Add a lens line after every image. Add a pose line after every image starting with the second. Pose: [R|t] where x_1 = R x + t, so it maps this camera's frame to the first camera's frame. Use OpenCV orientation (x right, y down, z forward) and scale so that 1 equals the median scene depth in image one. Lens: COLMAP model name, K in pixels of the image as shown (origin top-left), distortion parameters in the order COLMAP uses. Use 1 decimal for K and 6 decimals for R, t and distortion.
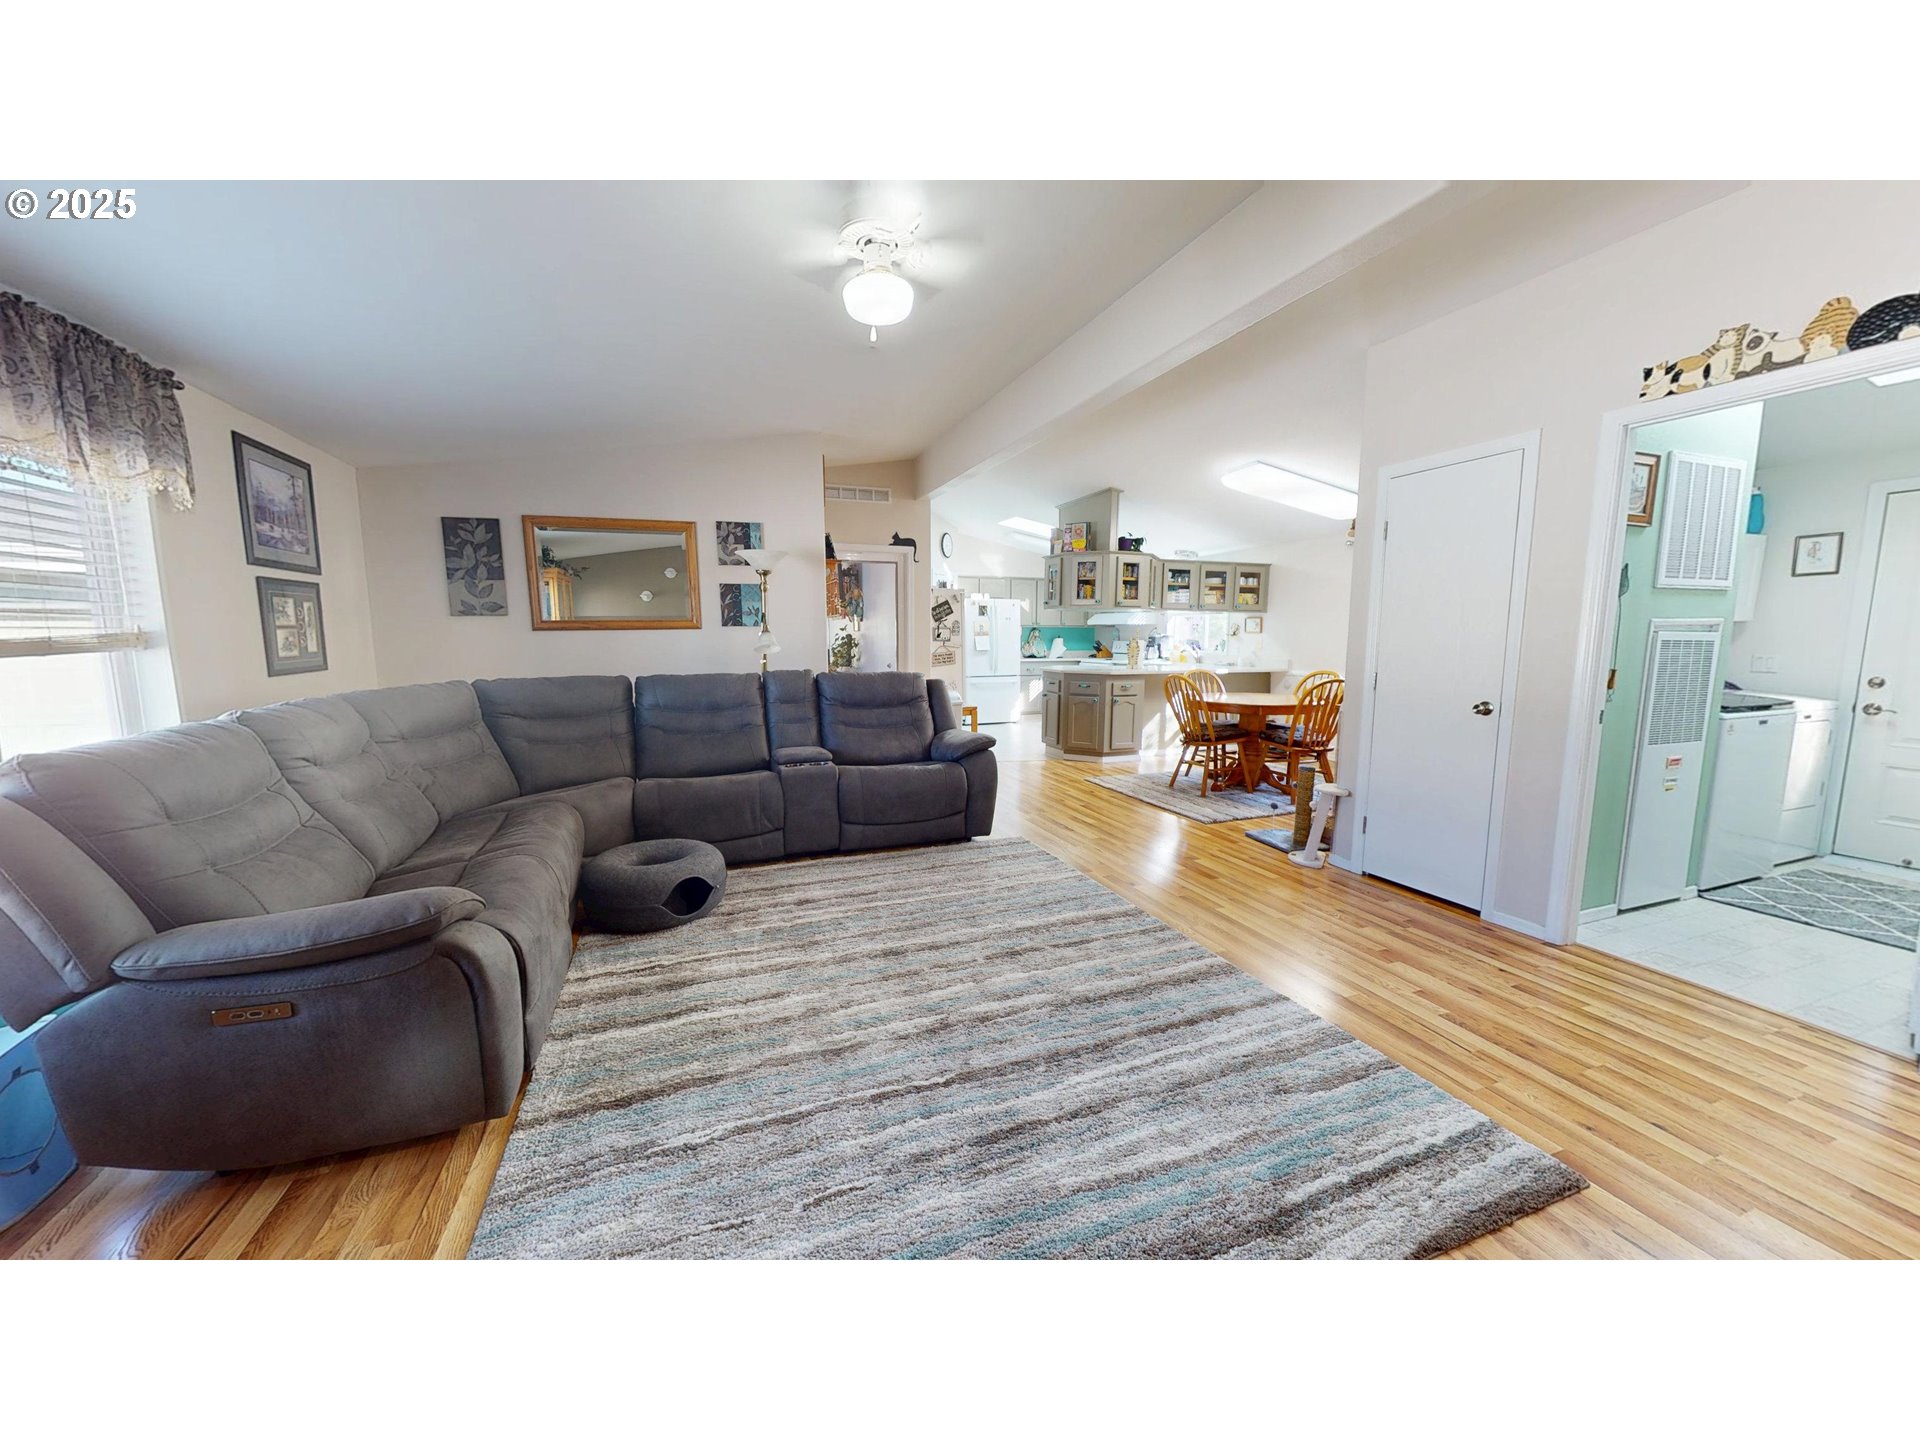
lens RADIAL K [[703.9, 0, 961.0], [0, 703.9, 726.3], [0, 0, 1]] dist [-0.000311, -0.000019]
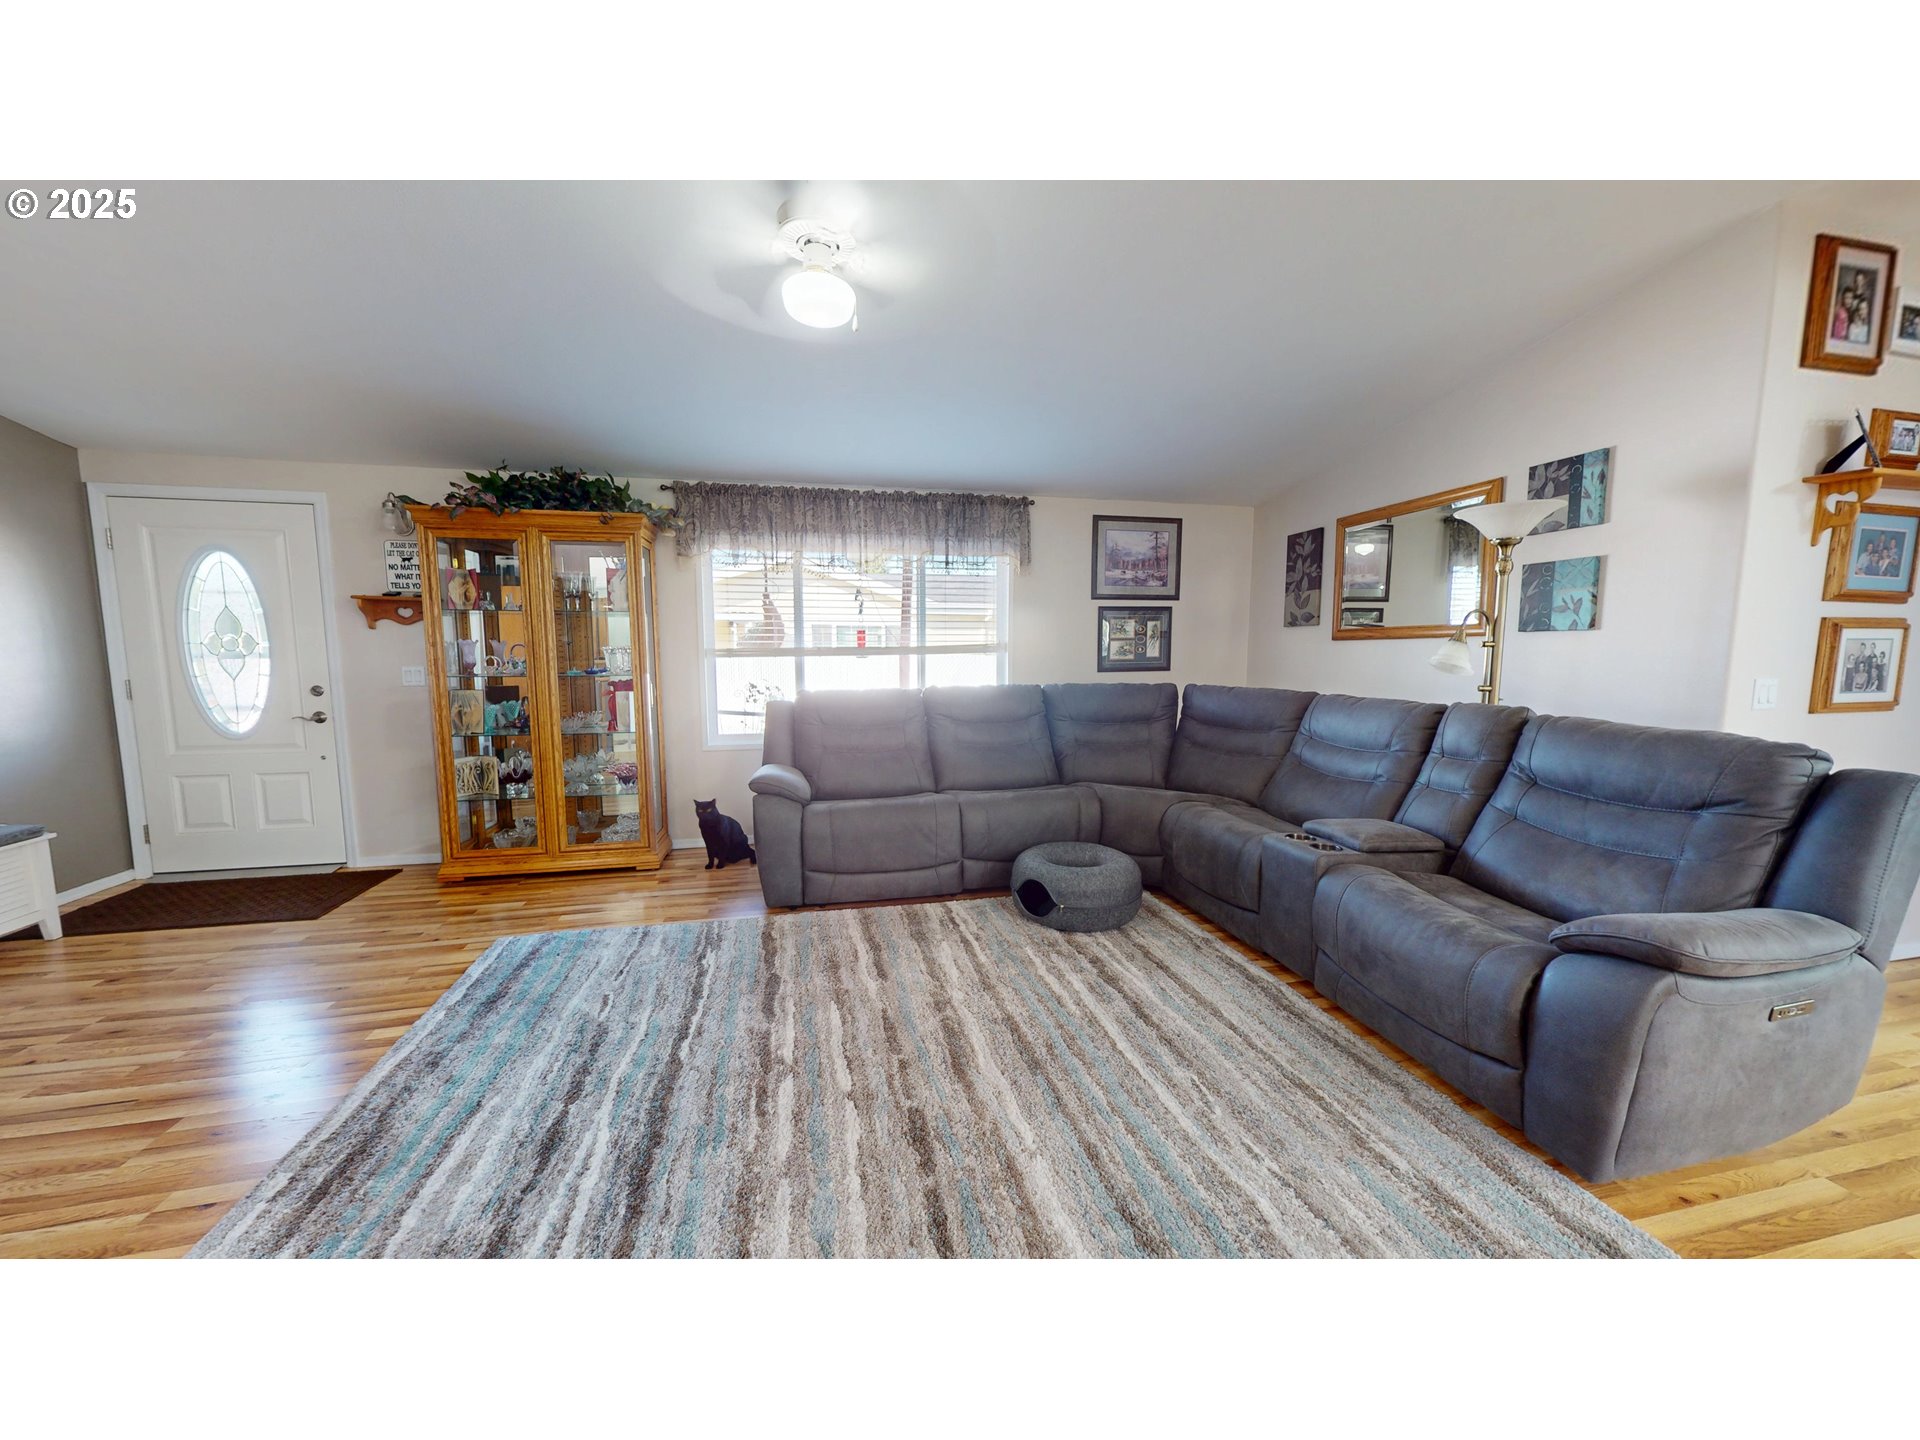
lens RADIAL K [[703.9, 0, 959.1], [0, 703.9, 721.0], [0, 0, 1]] dist [-0.000311, -0.000019]
pose [[-0.143216, 0.106974, -0.983893, 0.418258], [-0.127597, 0.983849, 0.125542, -0.087369], [0.981432, 0.143522, -0.127254, 0.670273]]
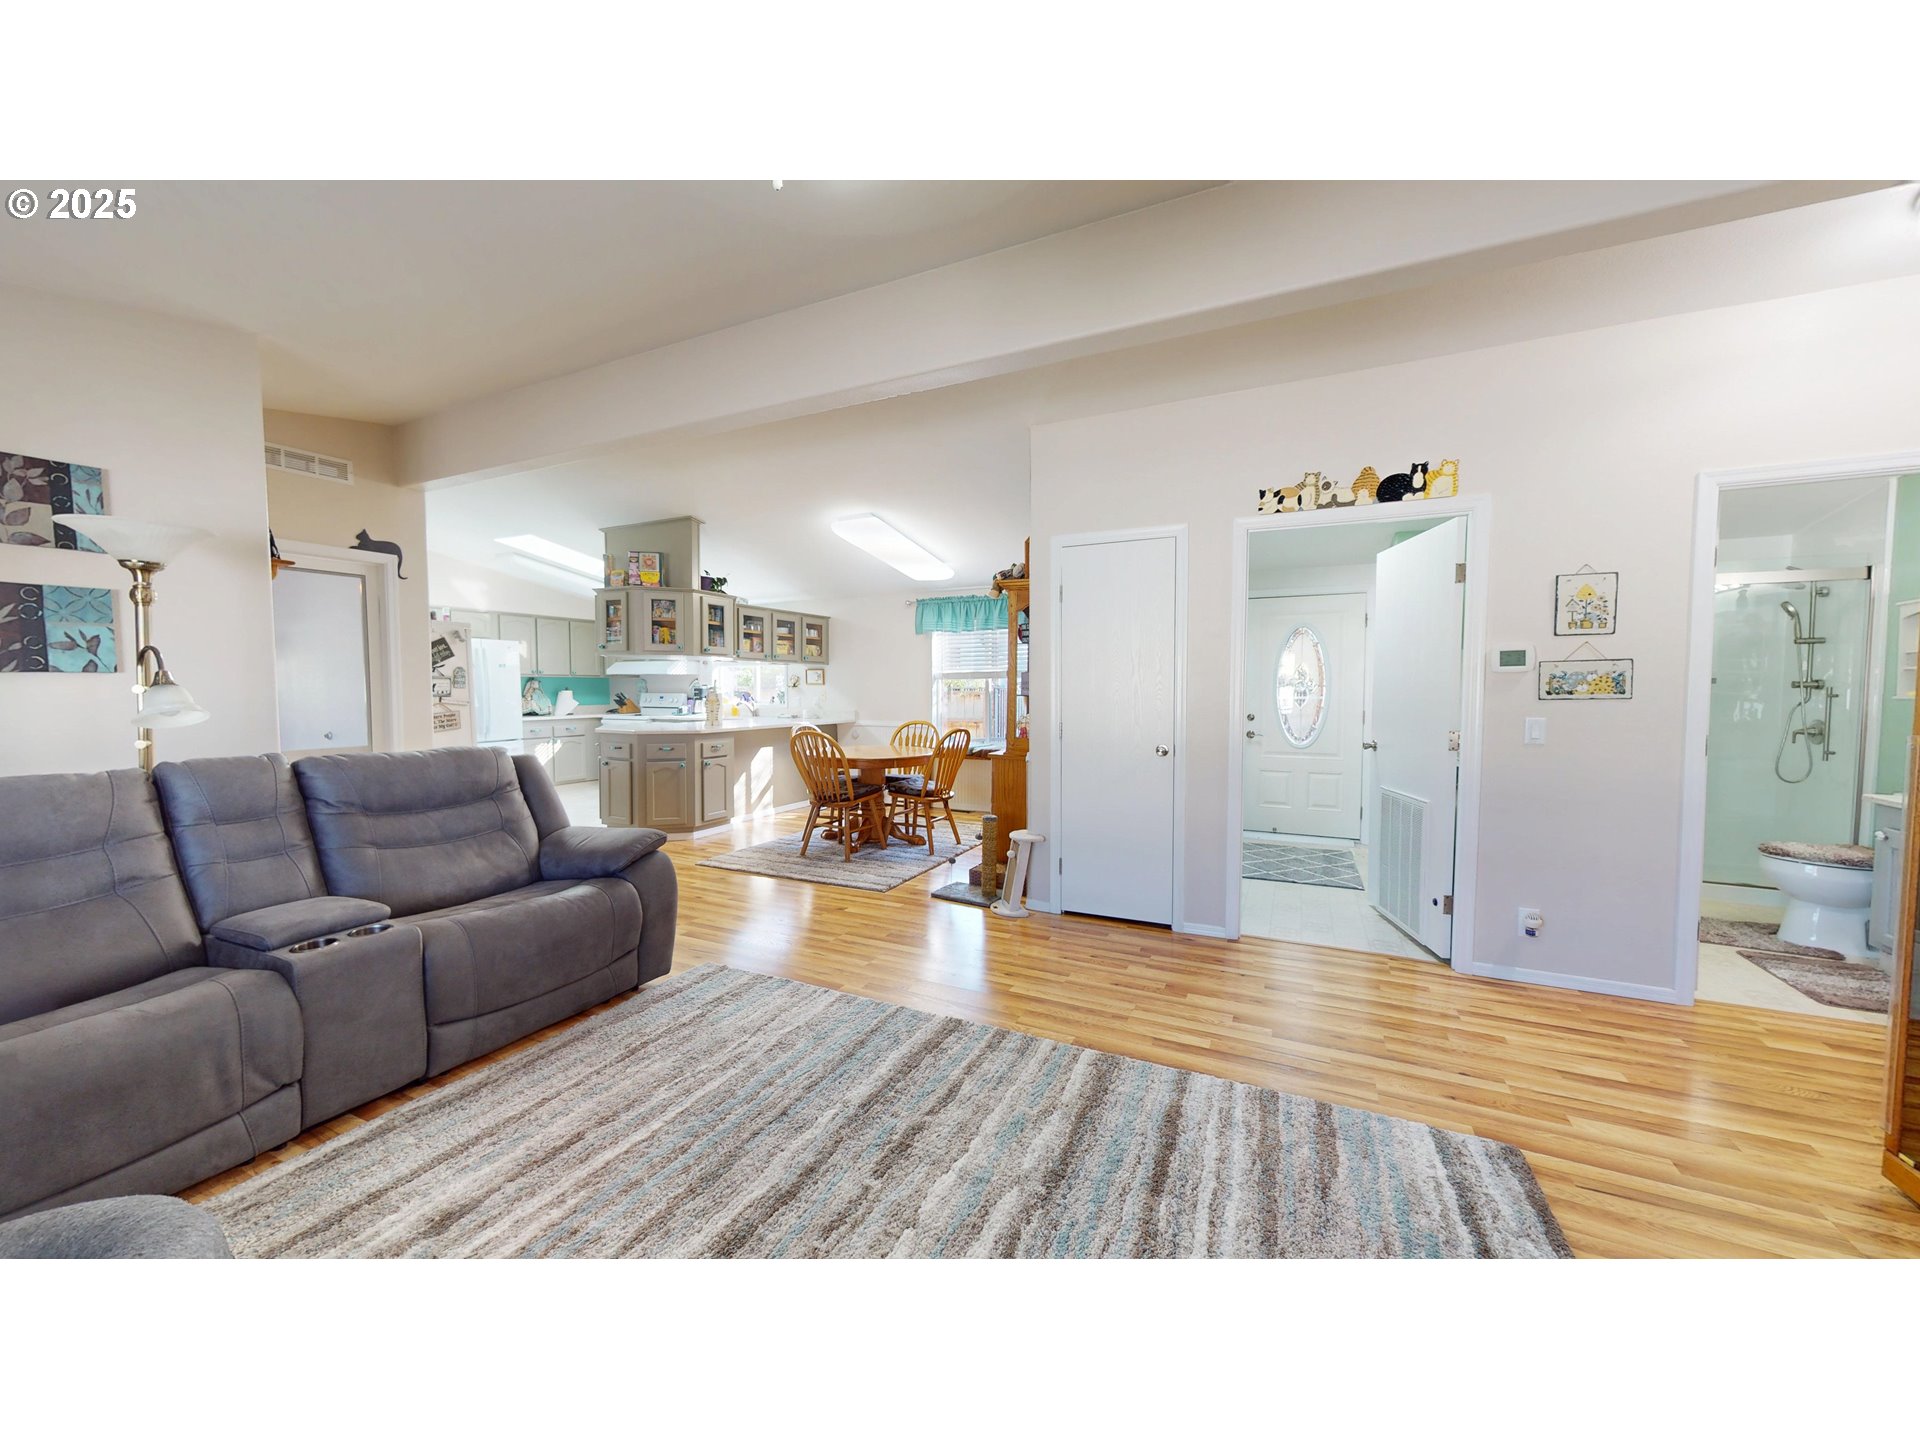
lens RADIAL K [[703.9, 0, 961.7], [0, 703.9, 723.1], [0, 0, 1]] dist [-0.000311, -0.000019]
pose [[0.727127, -0.037104, 0.685500, -0.214364], [0.088500, 0.995273, -0.040003, -0.038068], [-0.680775, 0.089754, 0.726973, 0.264442]]
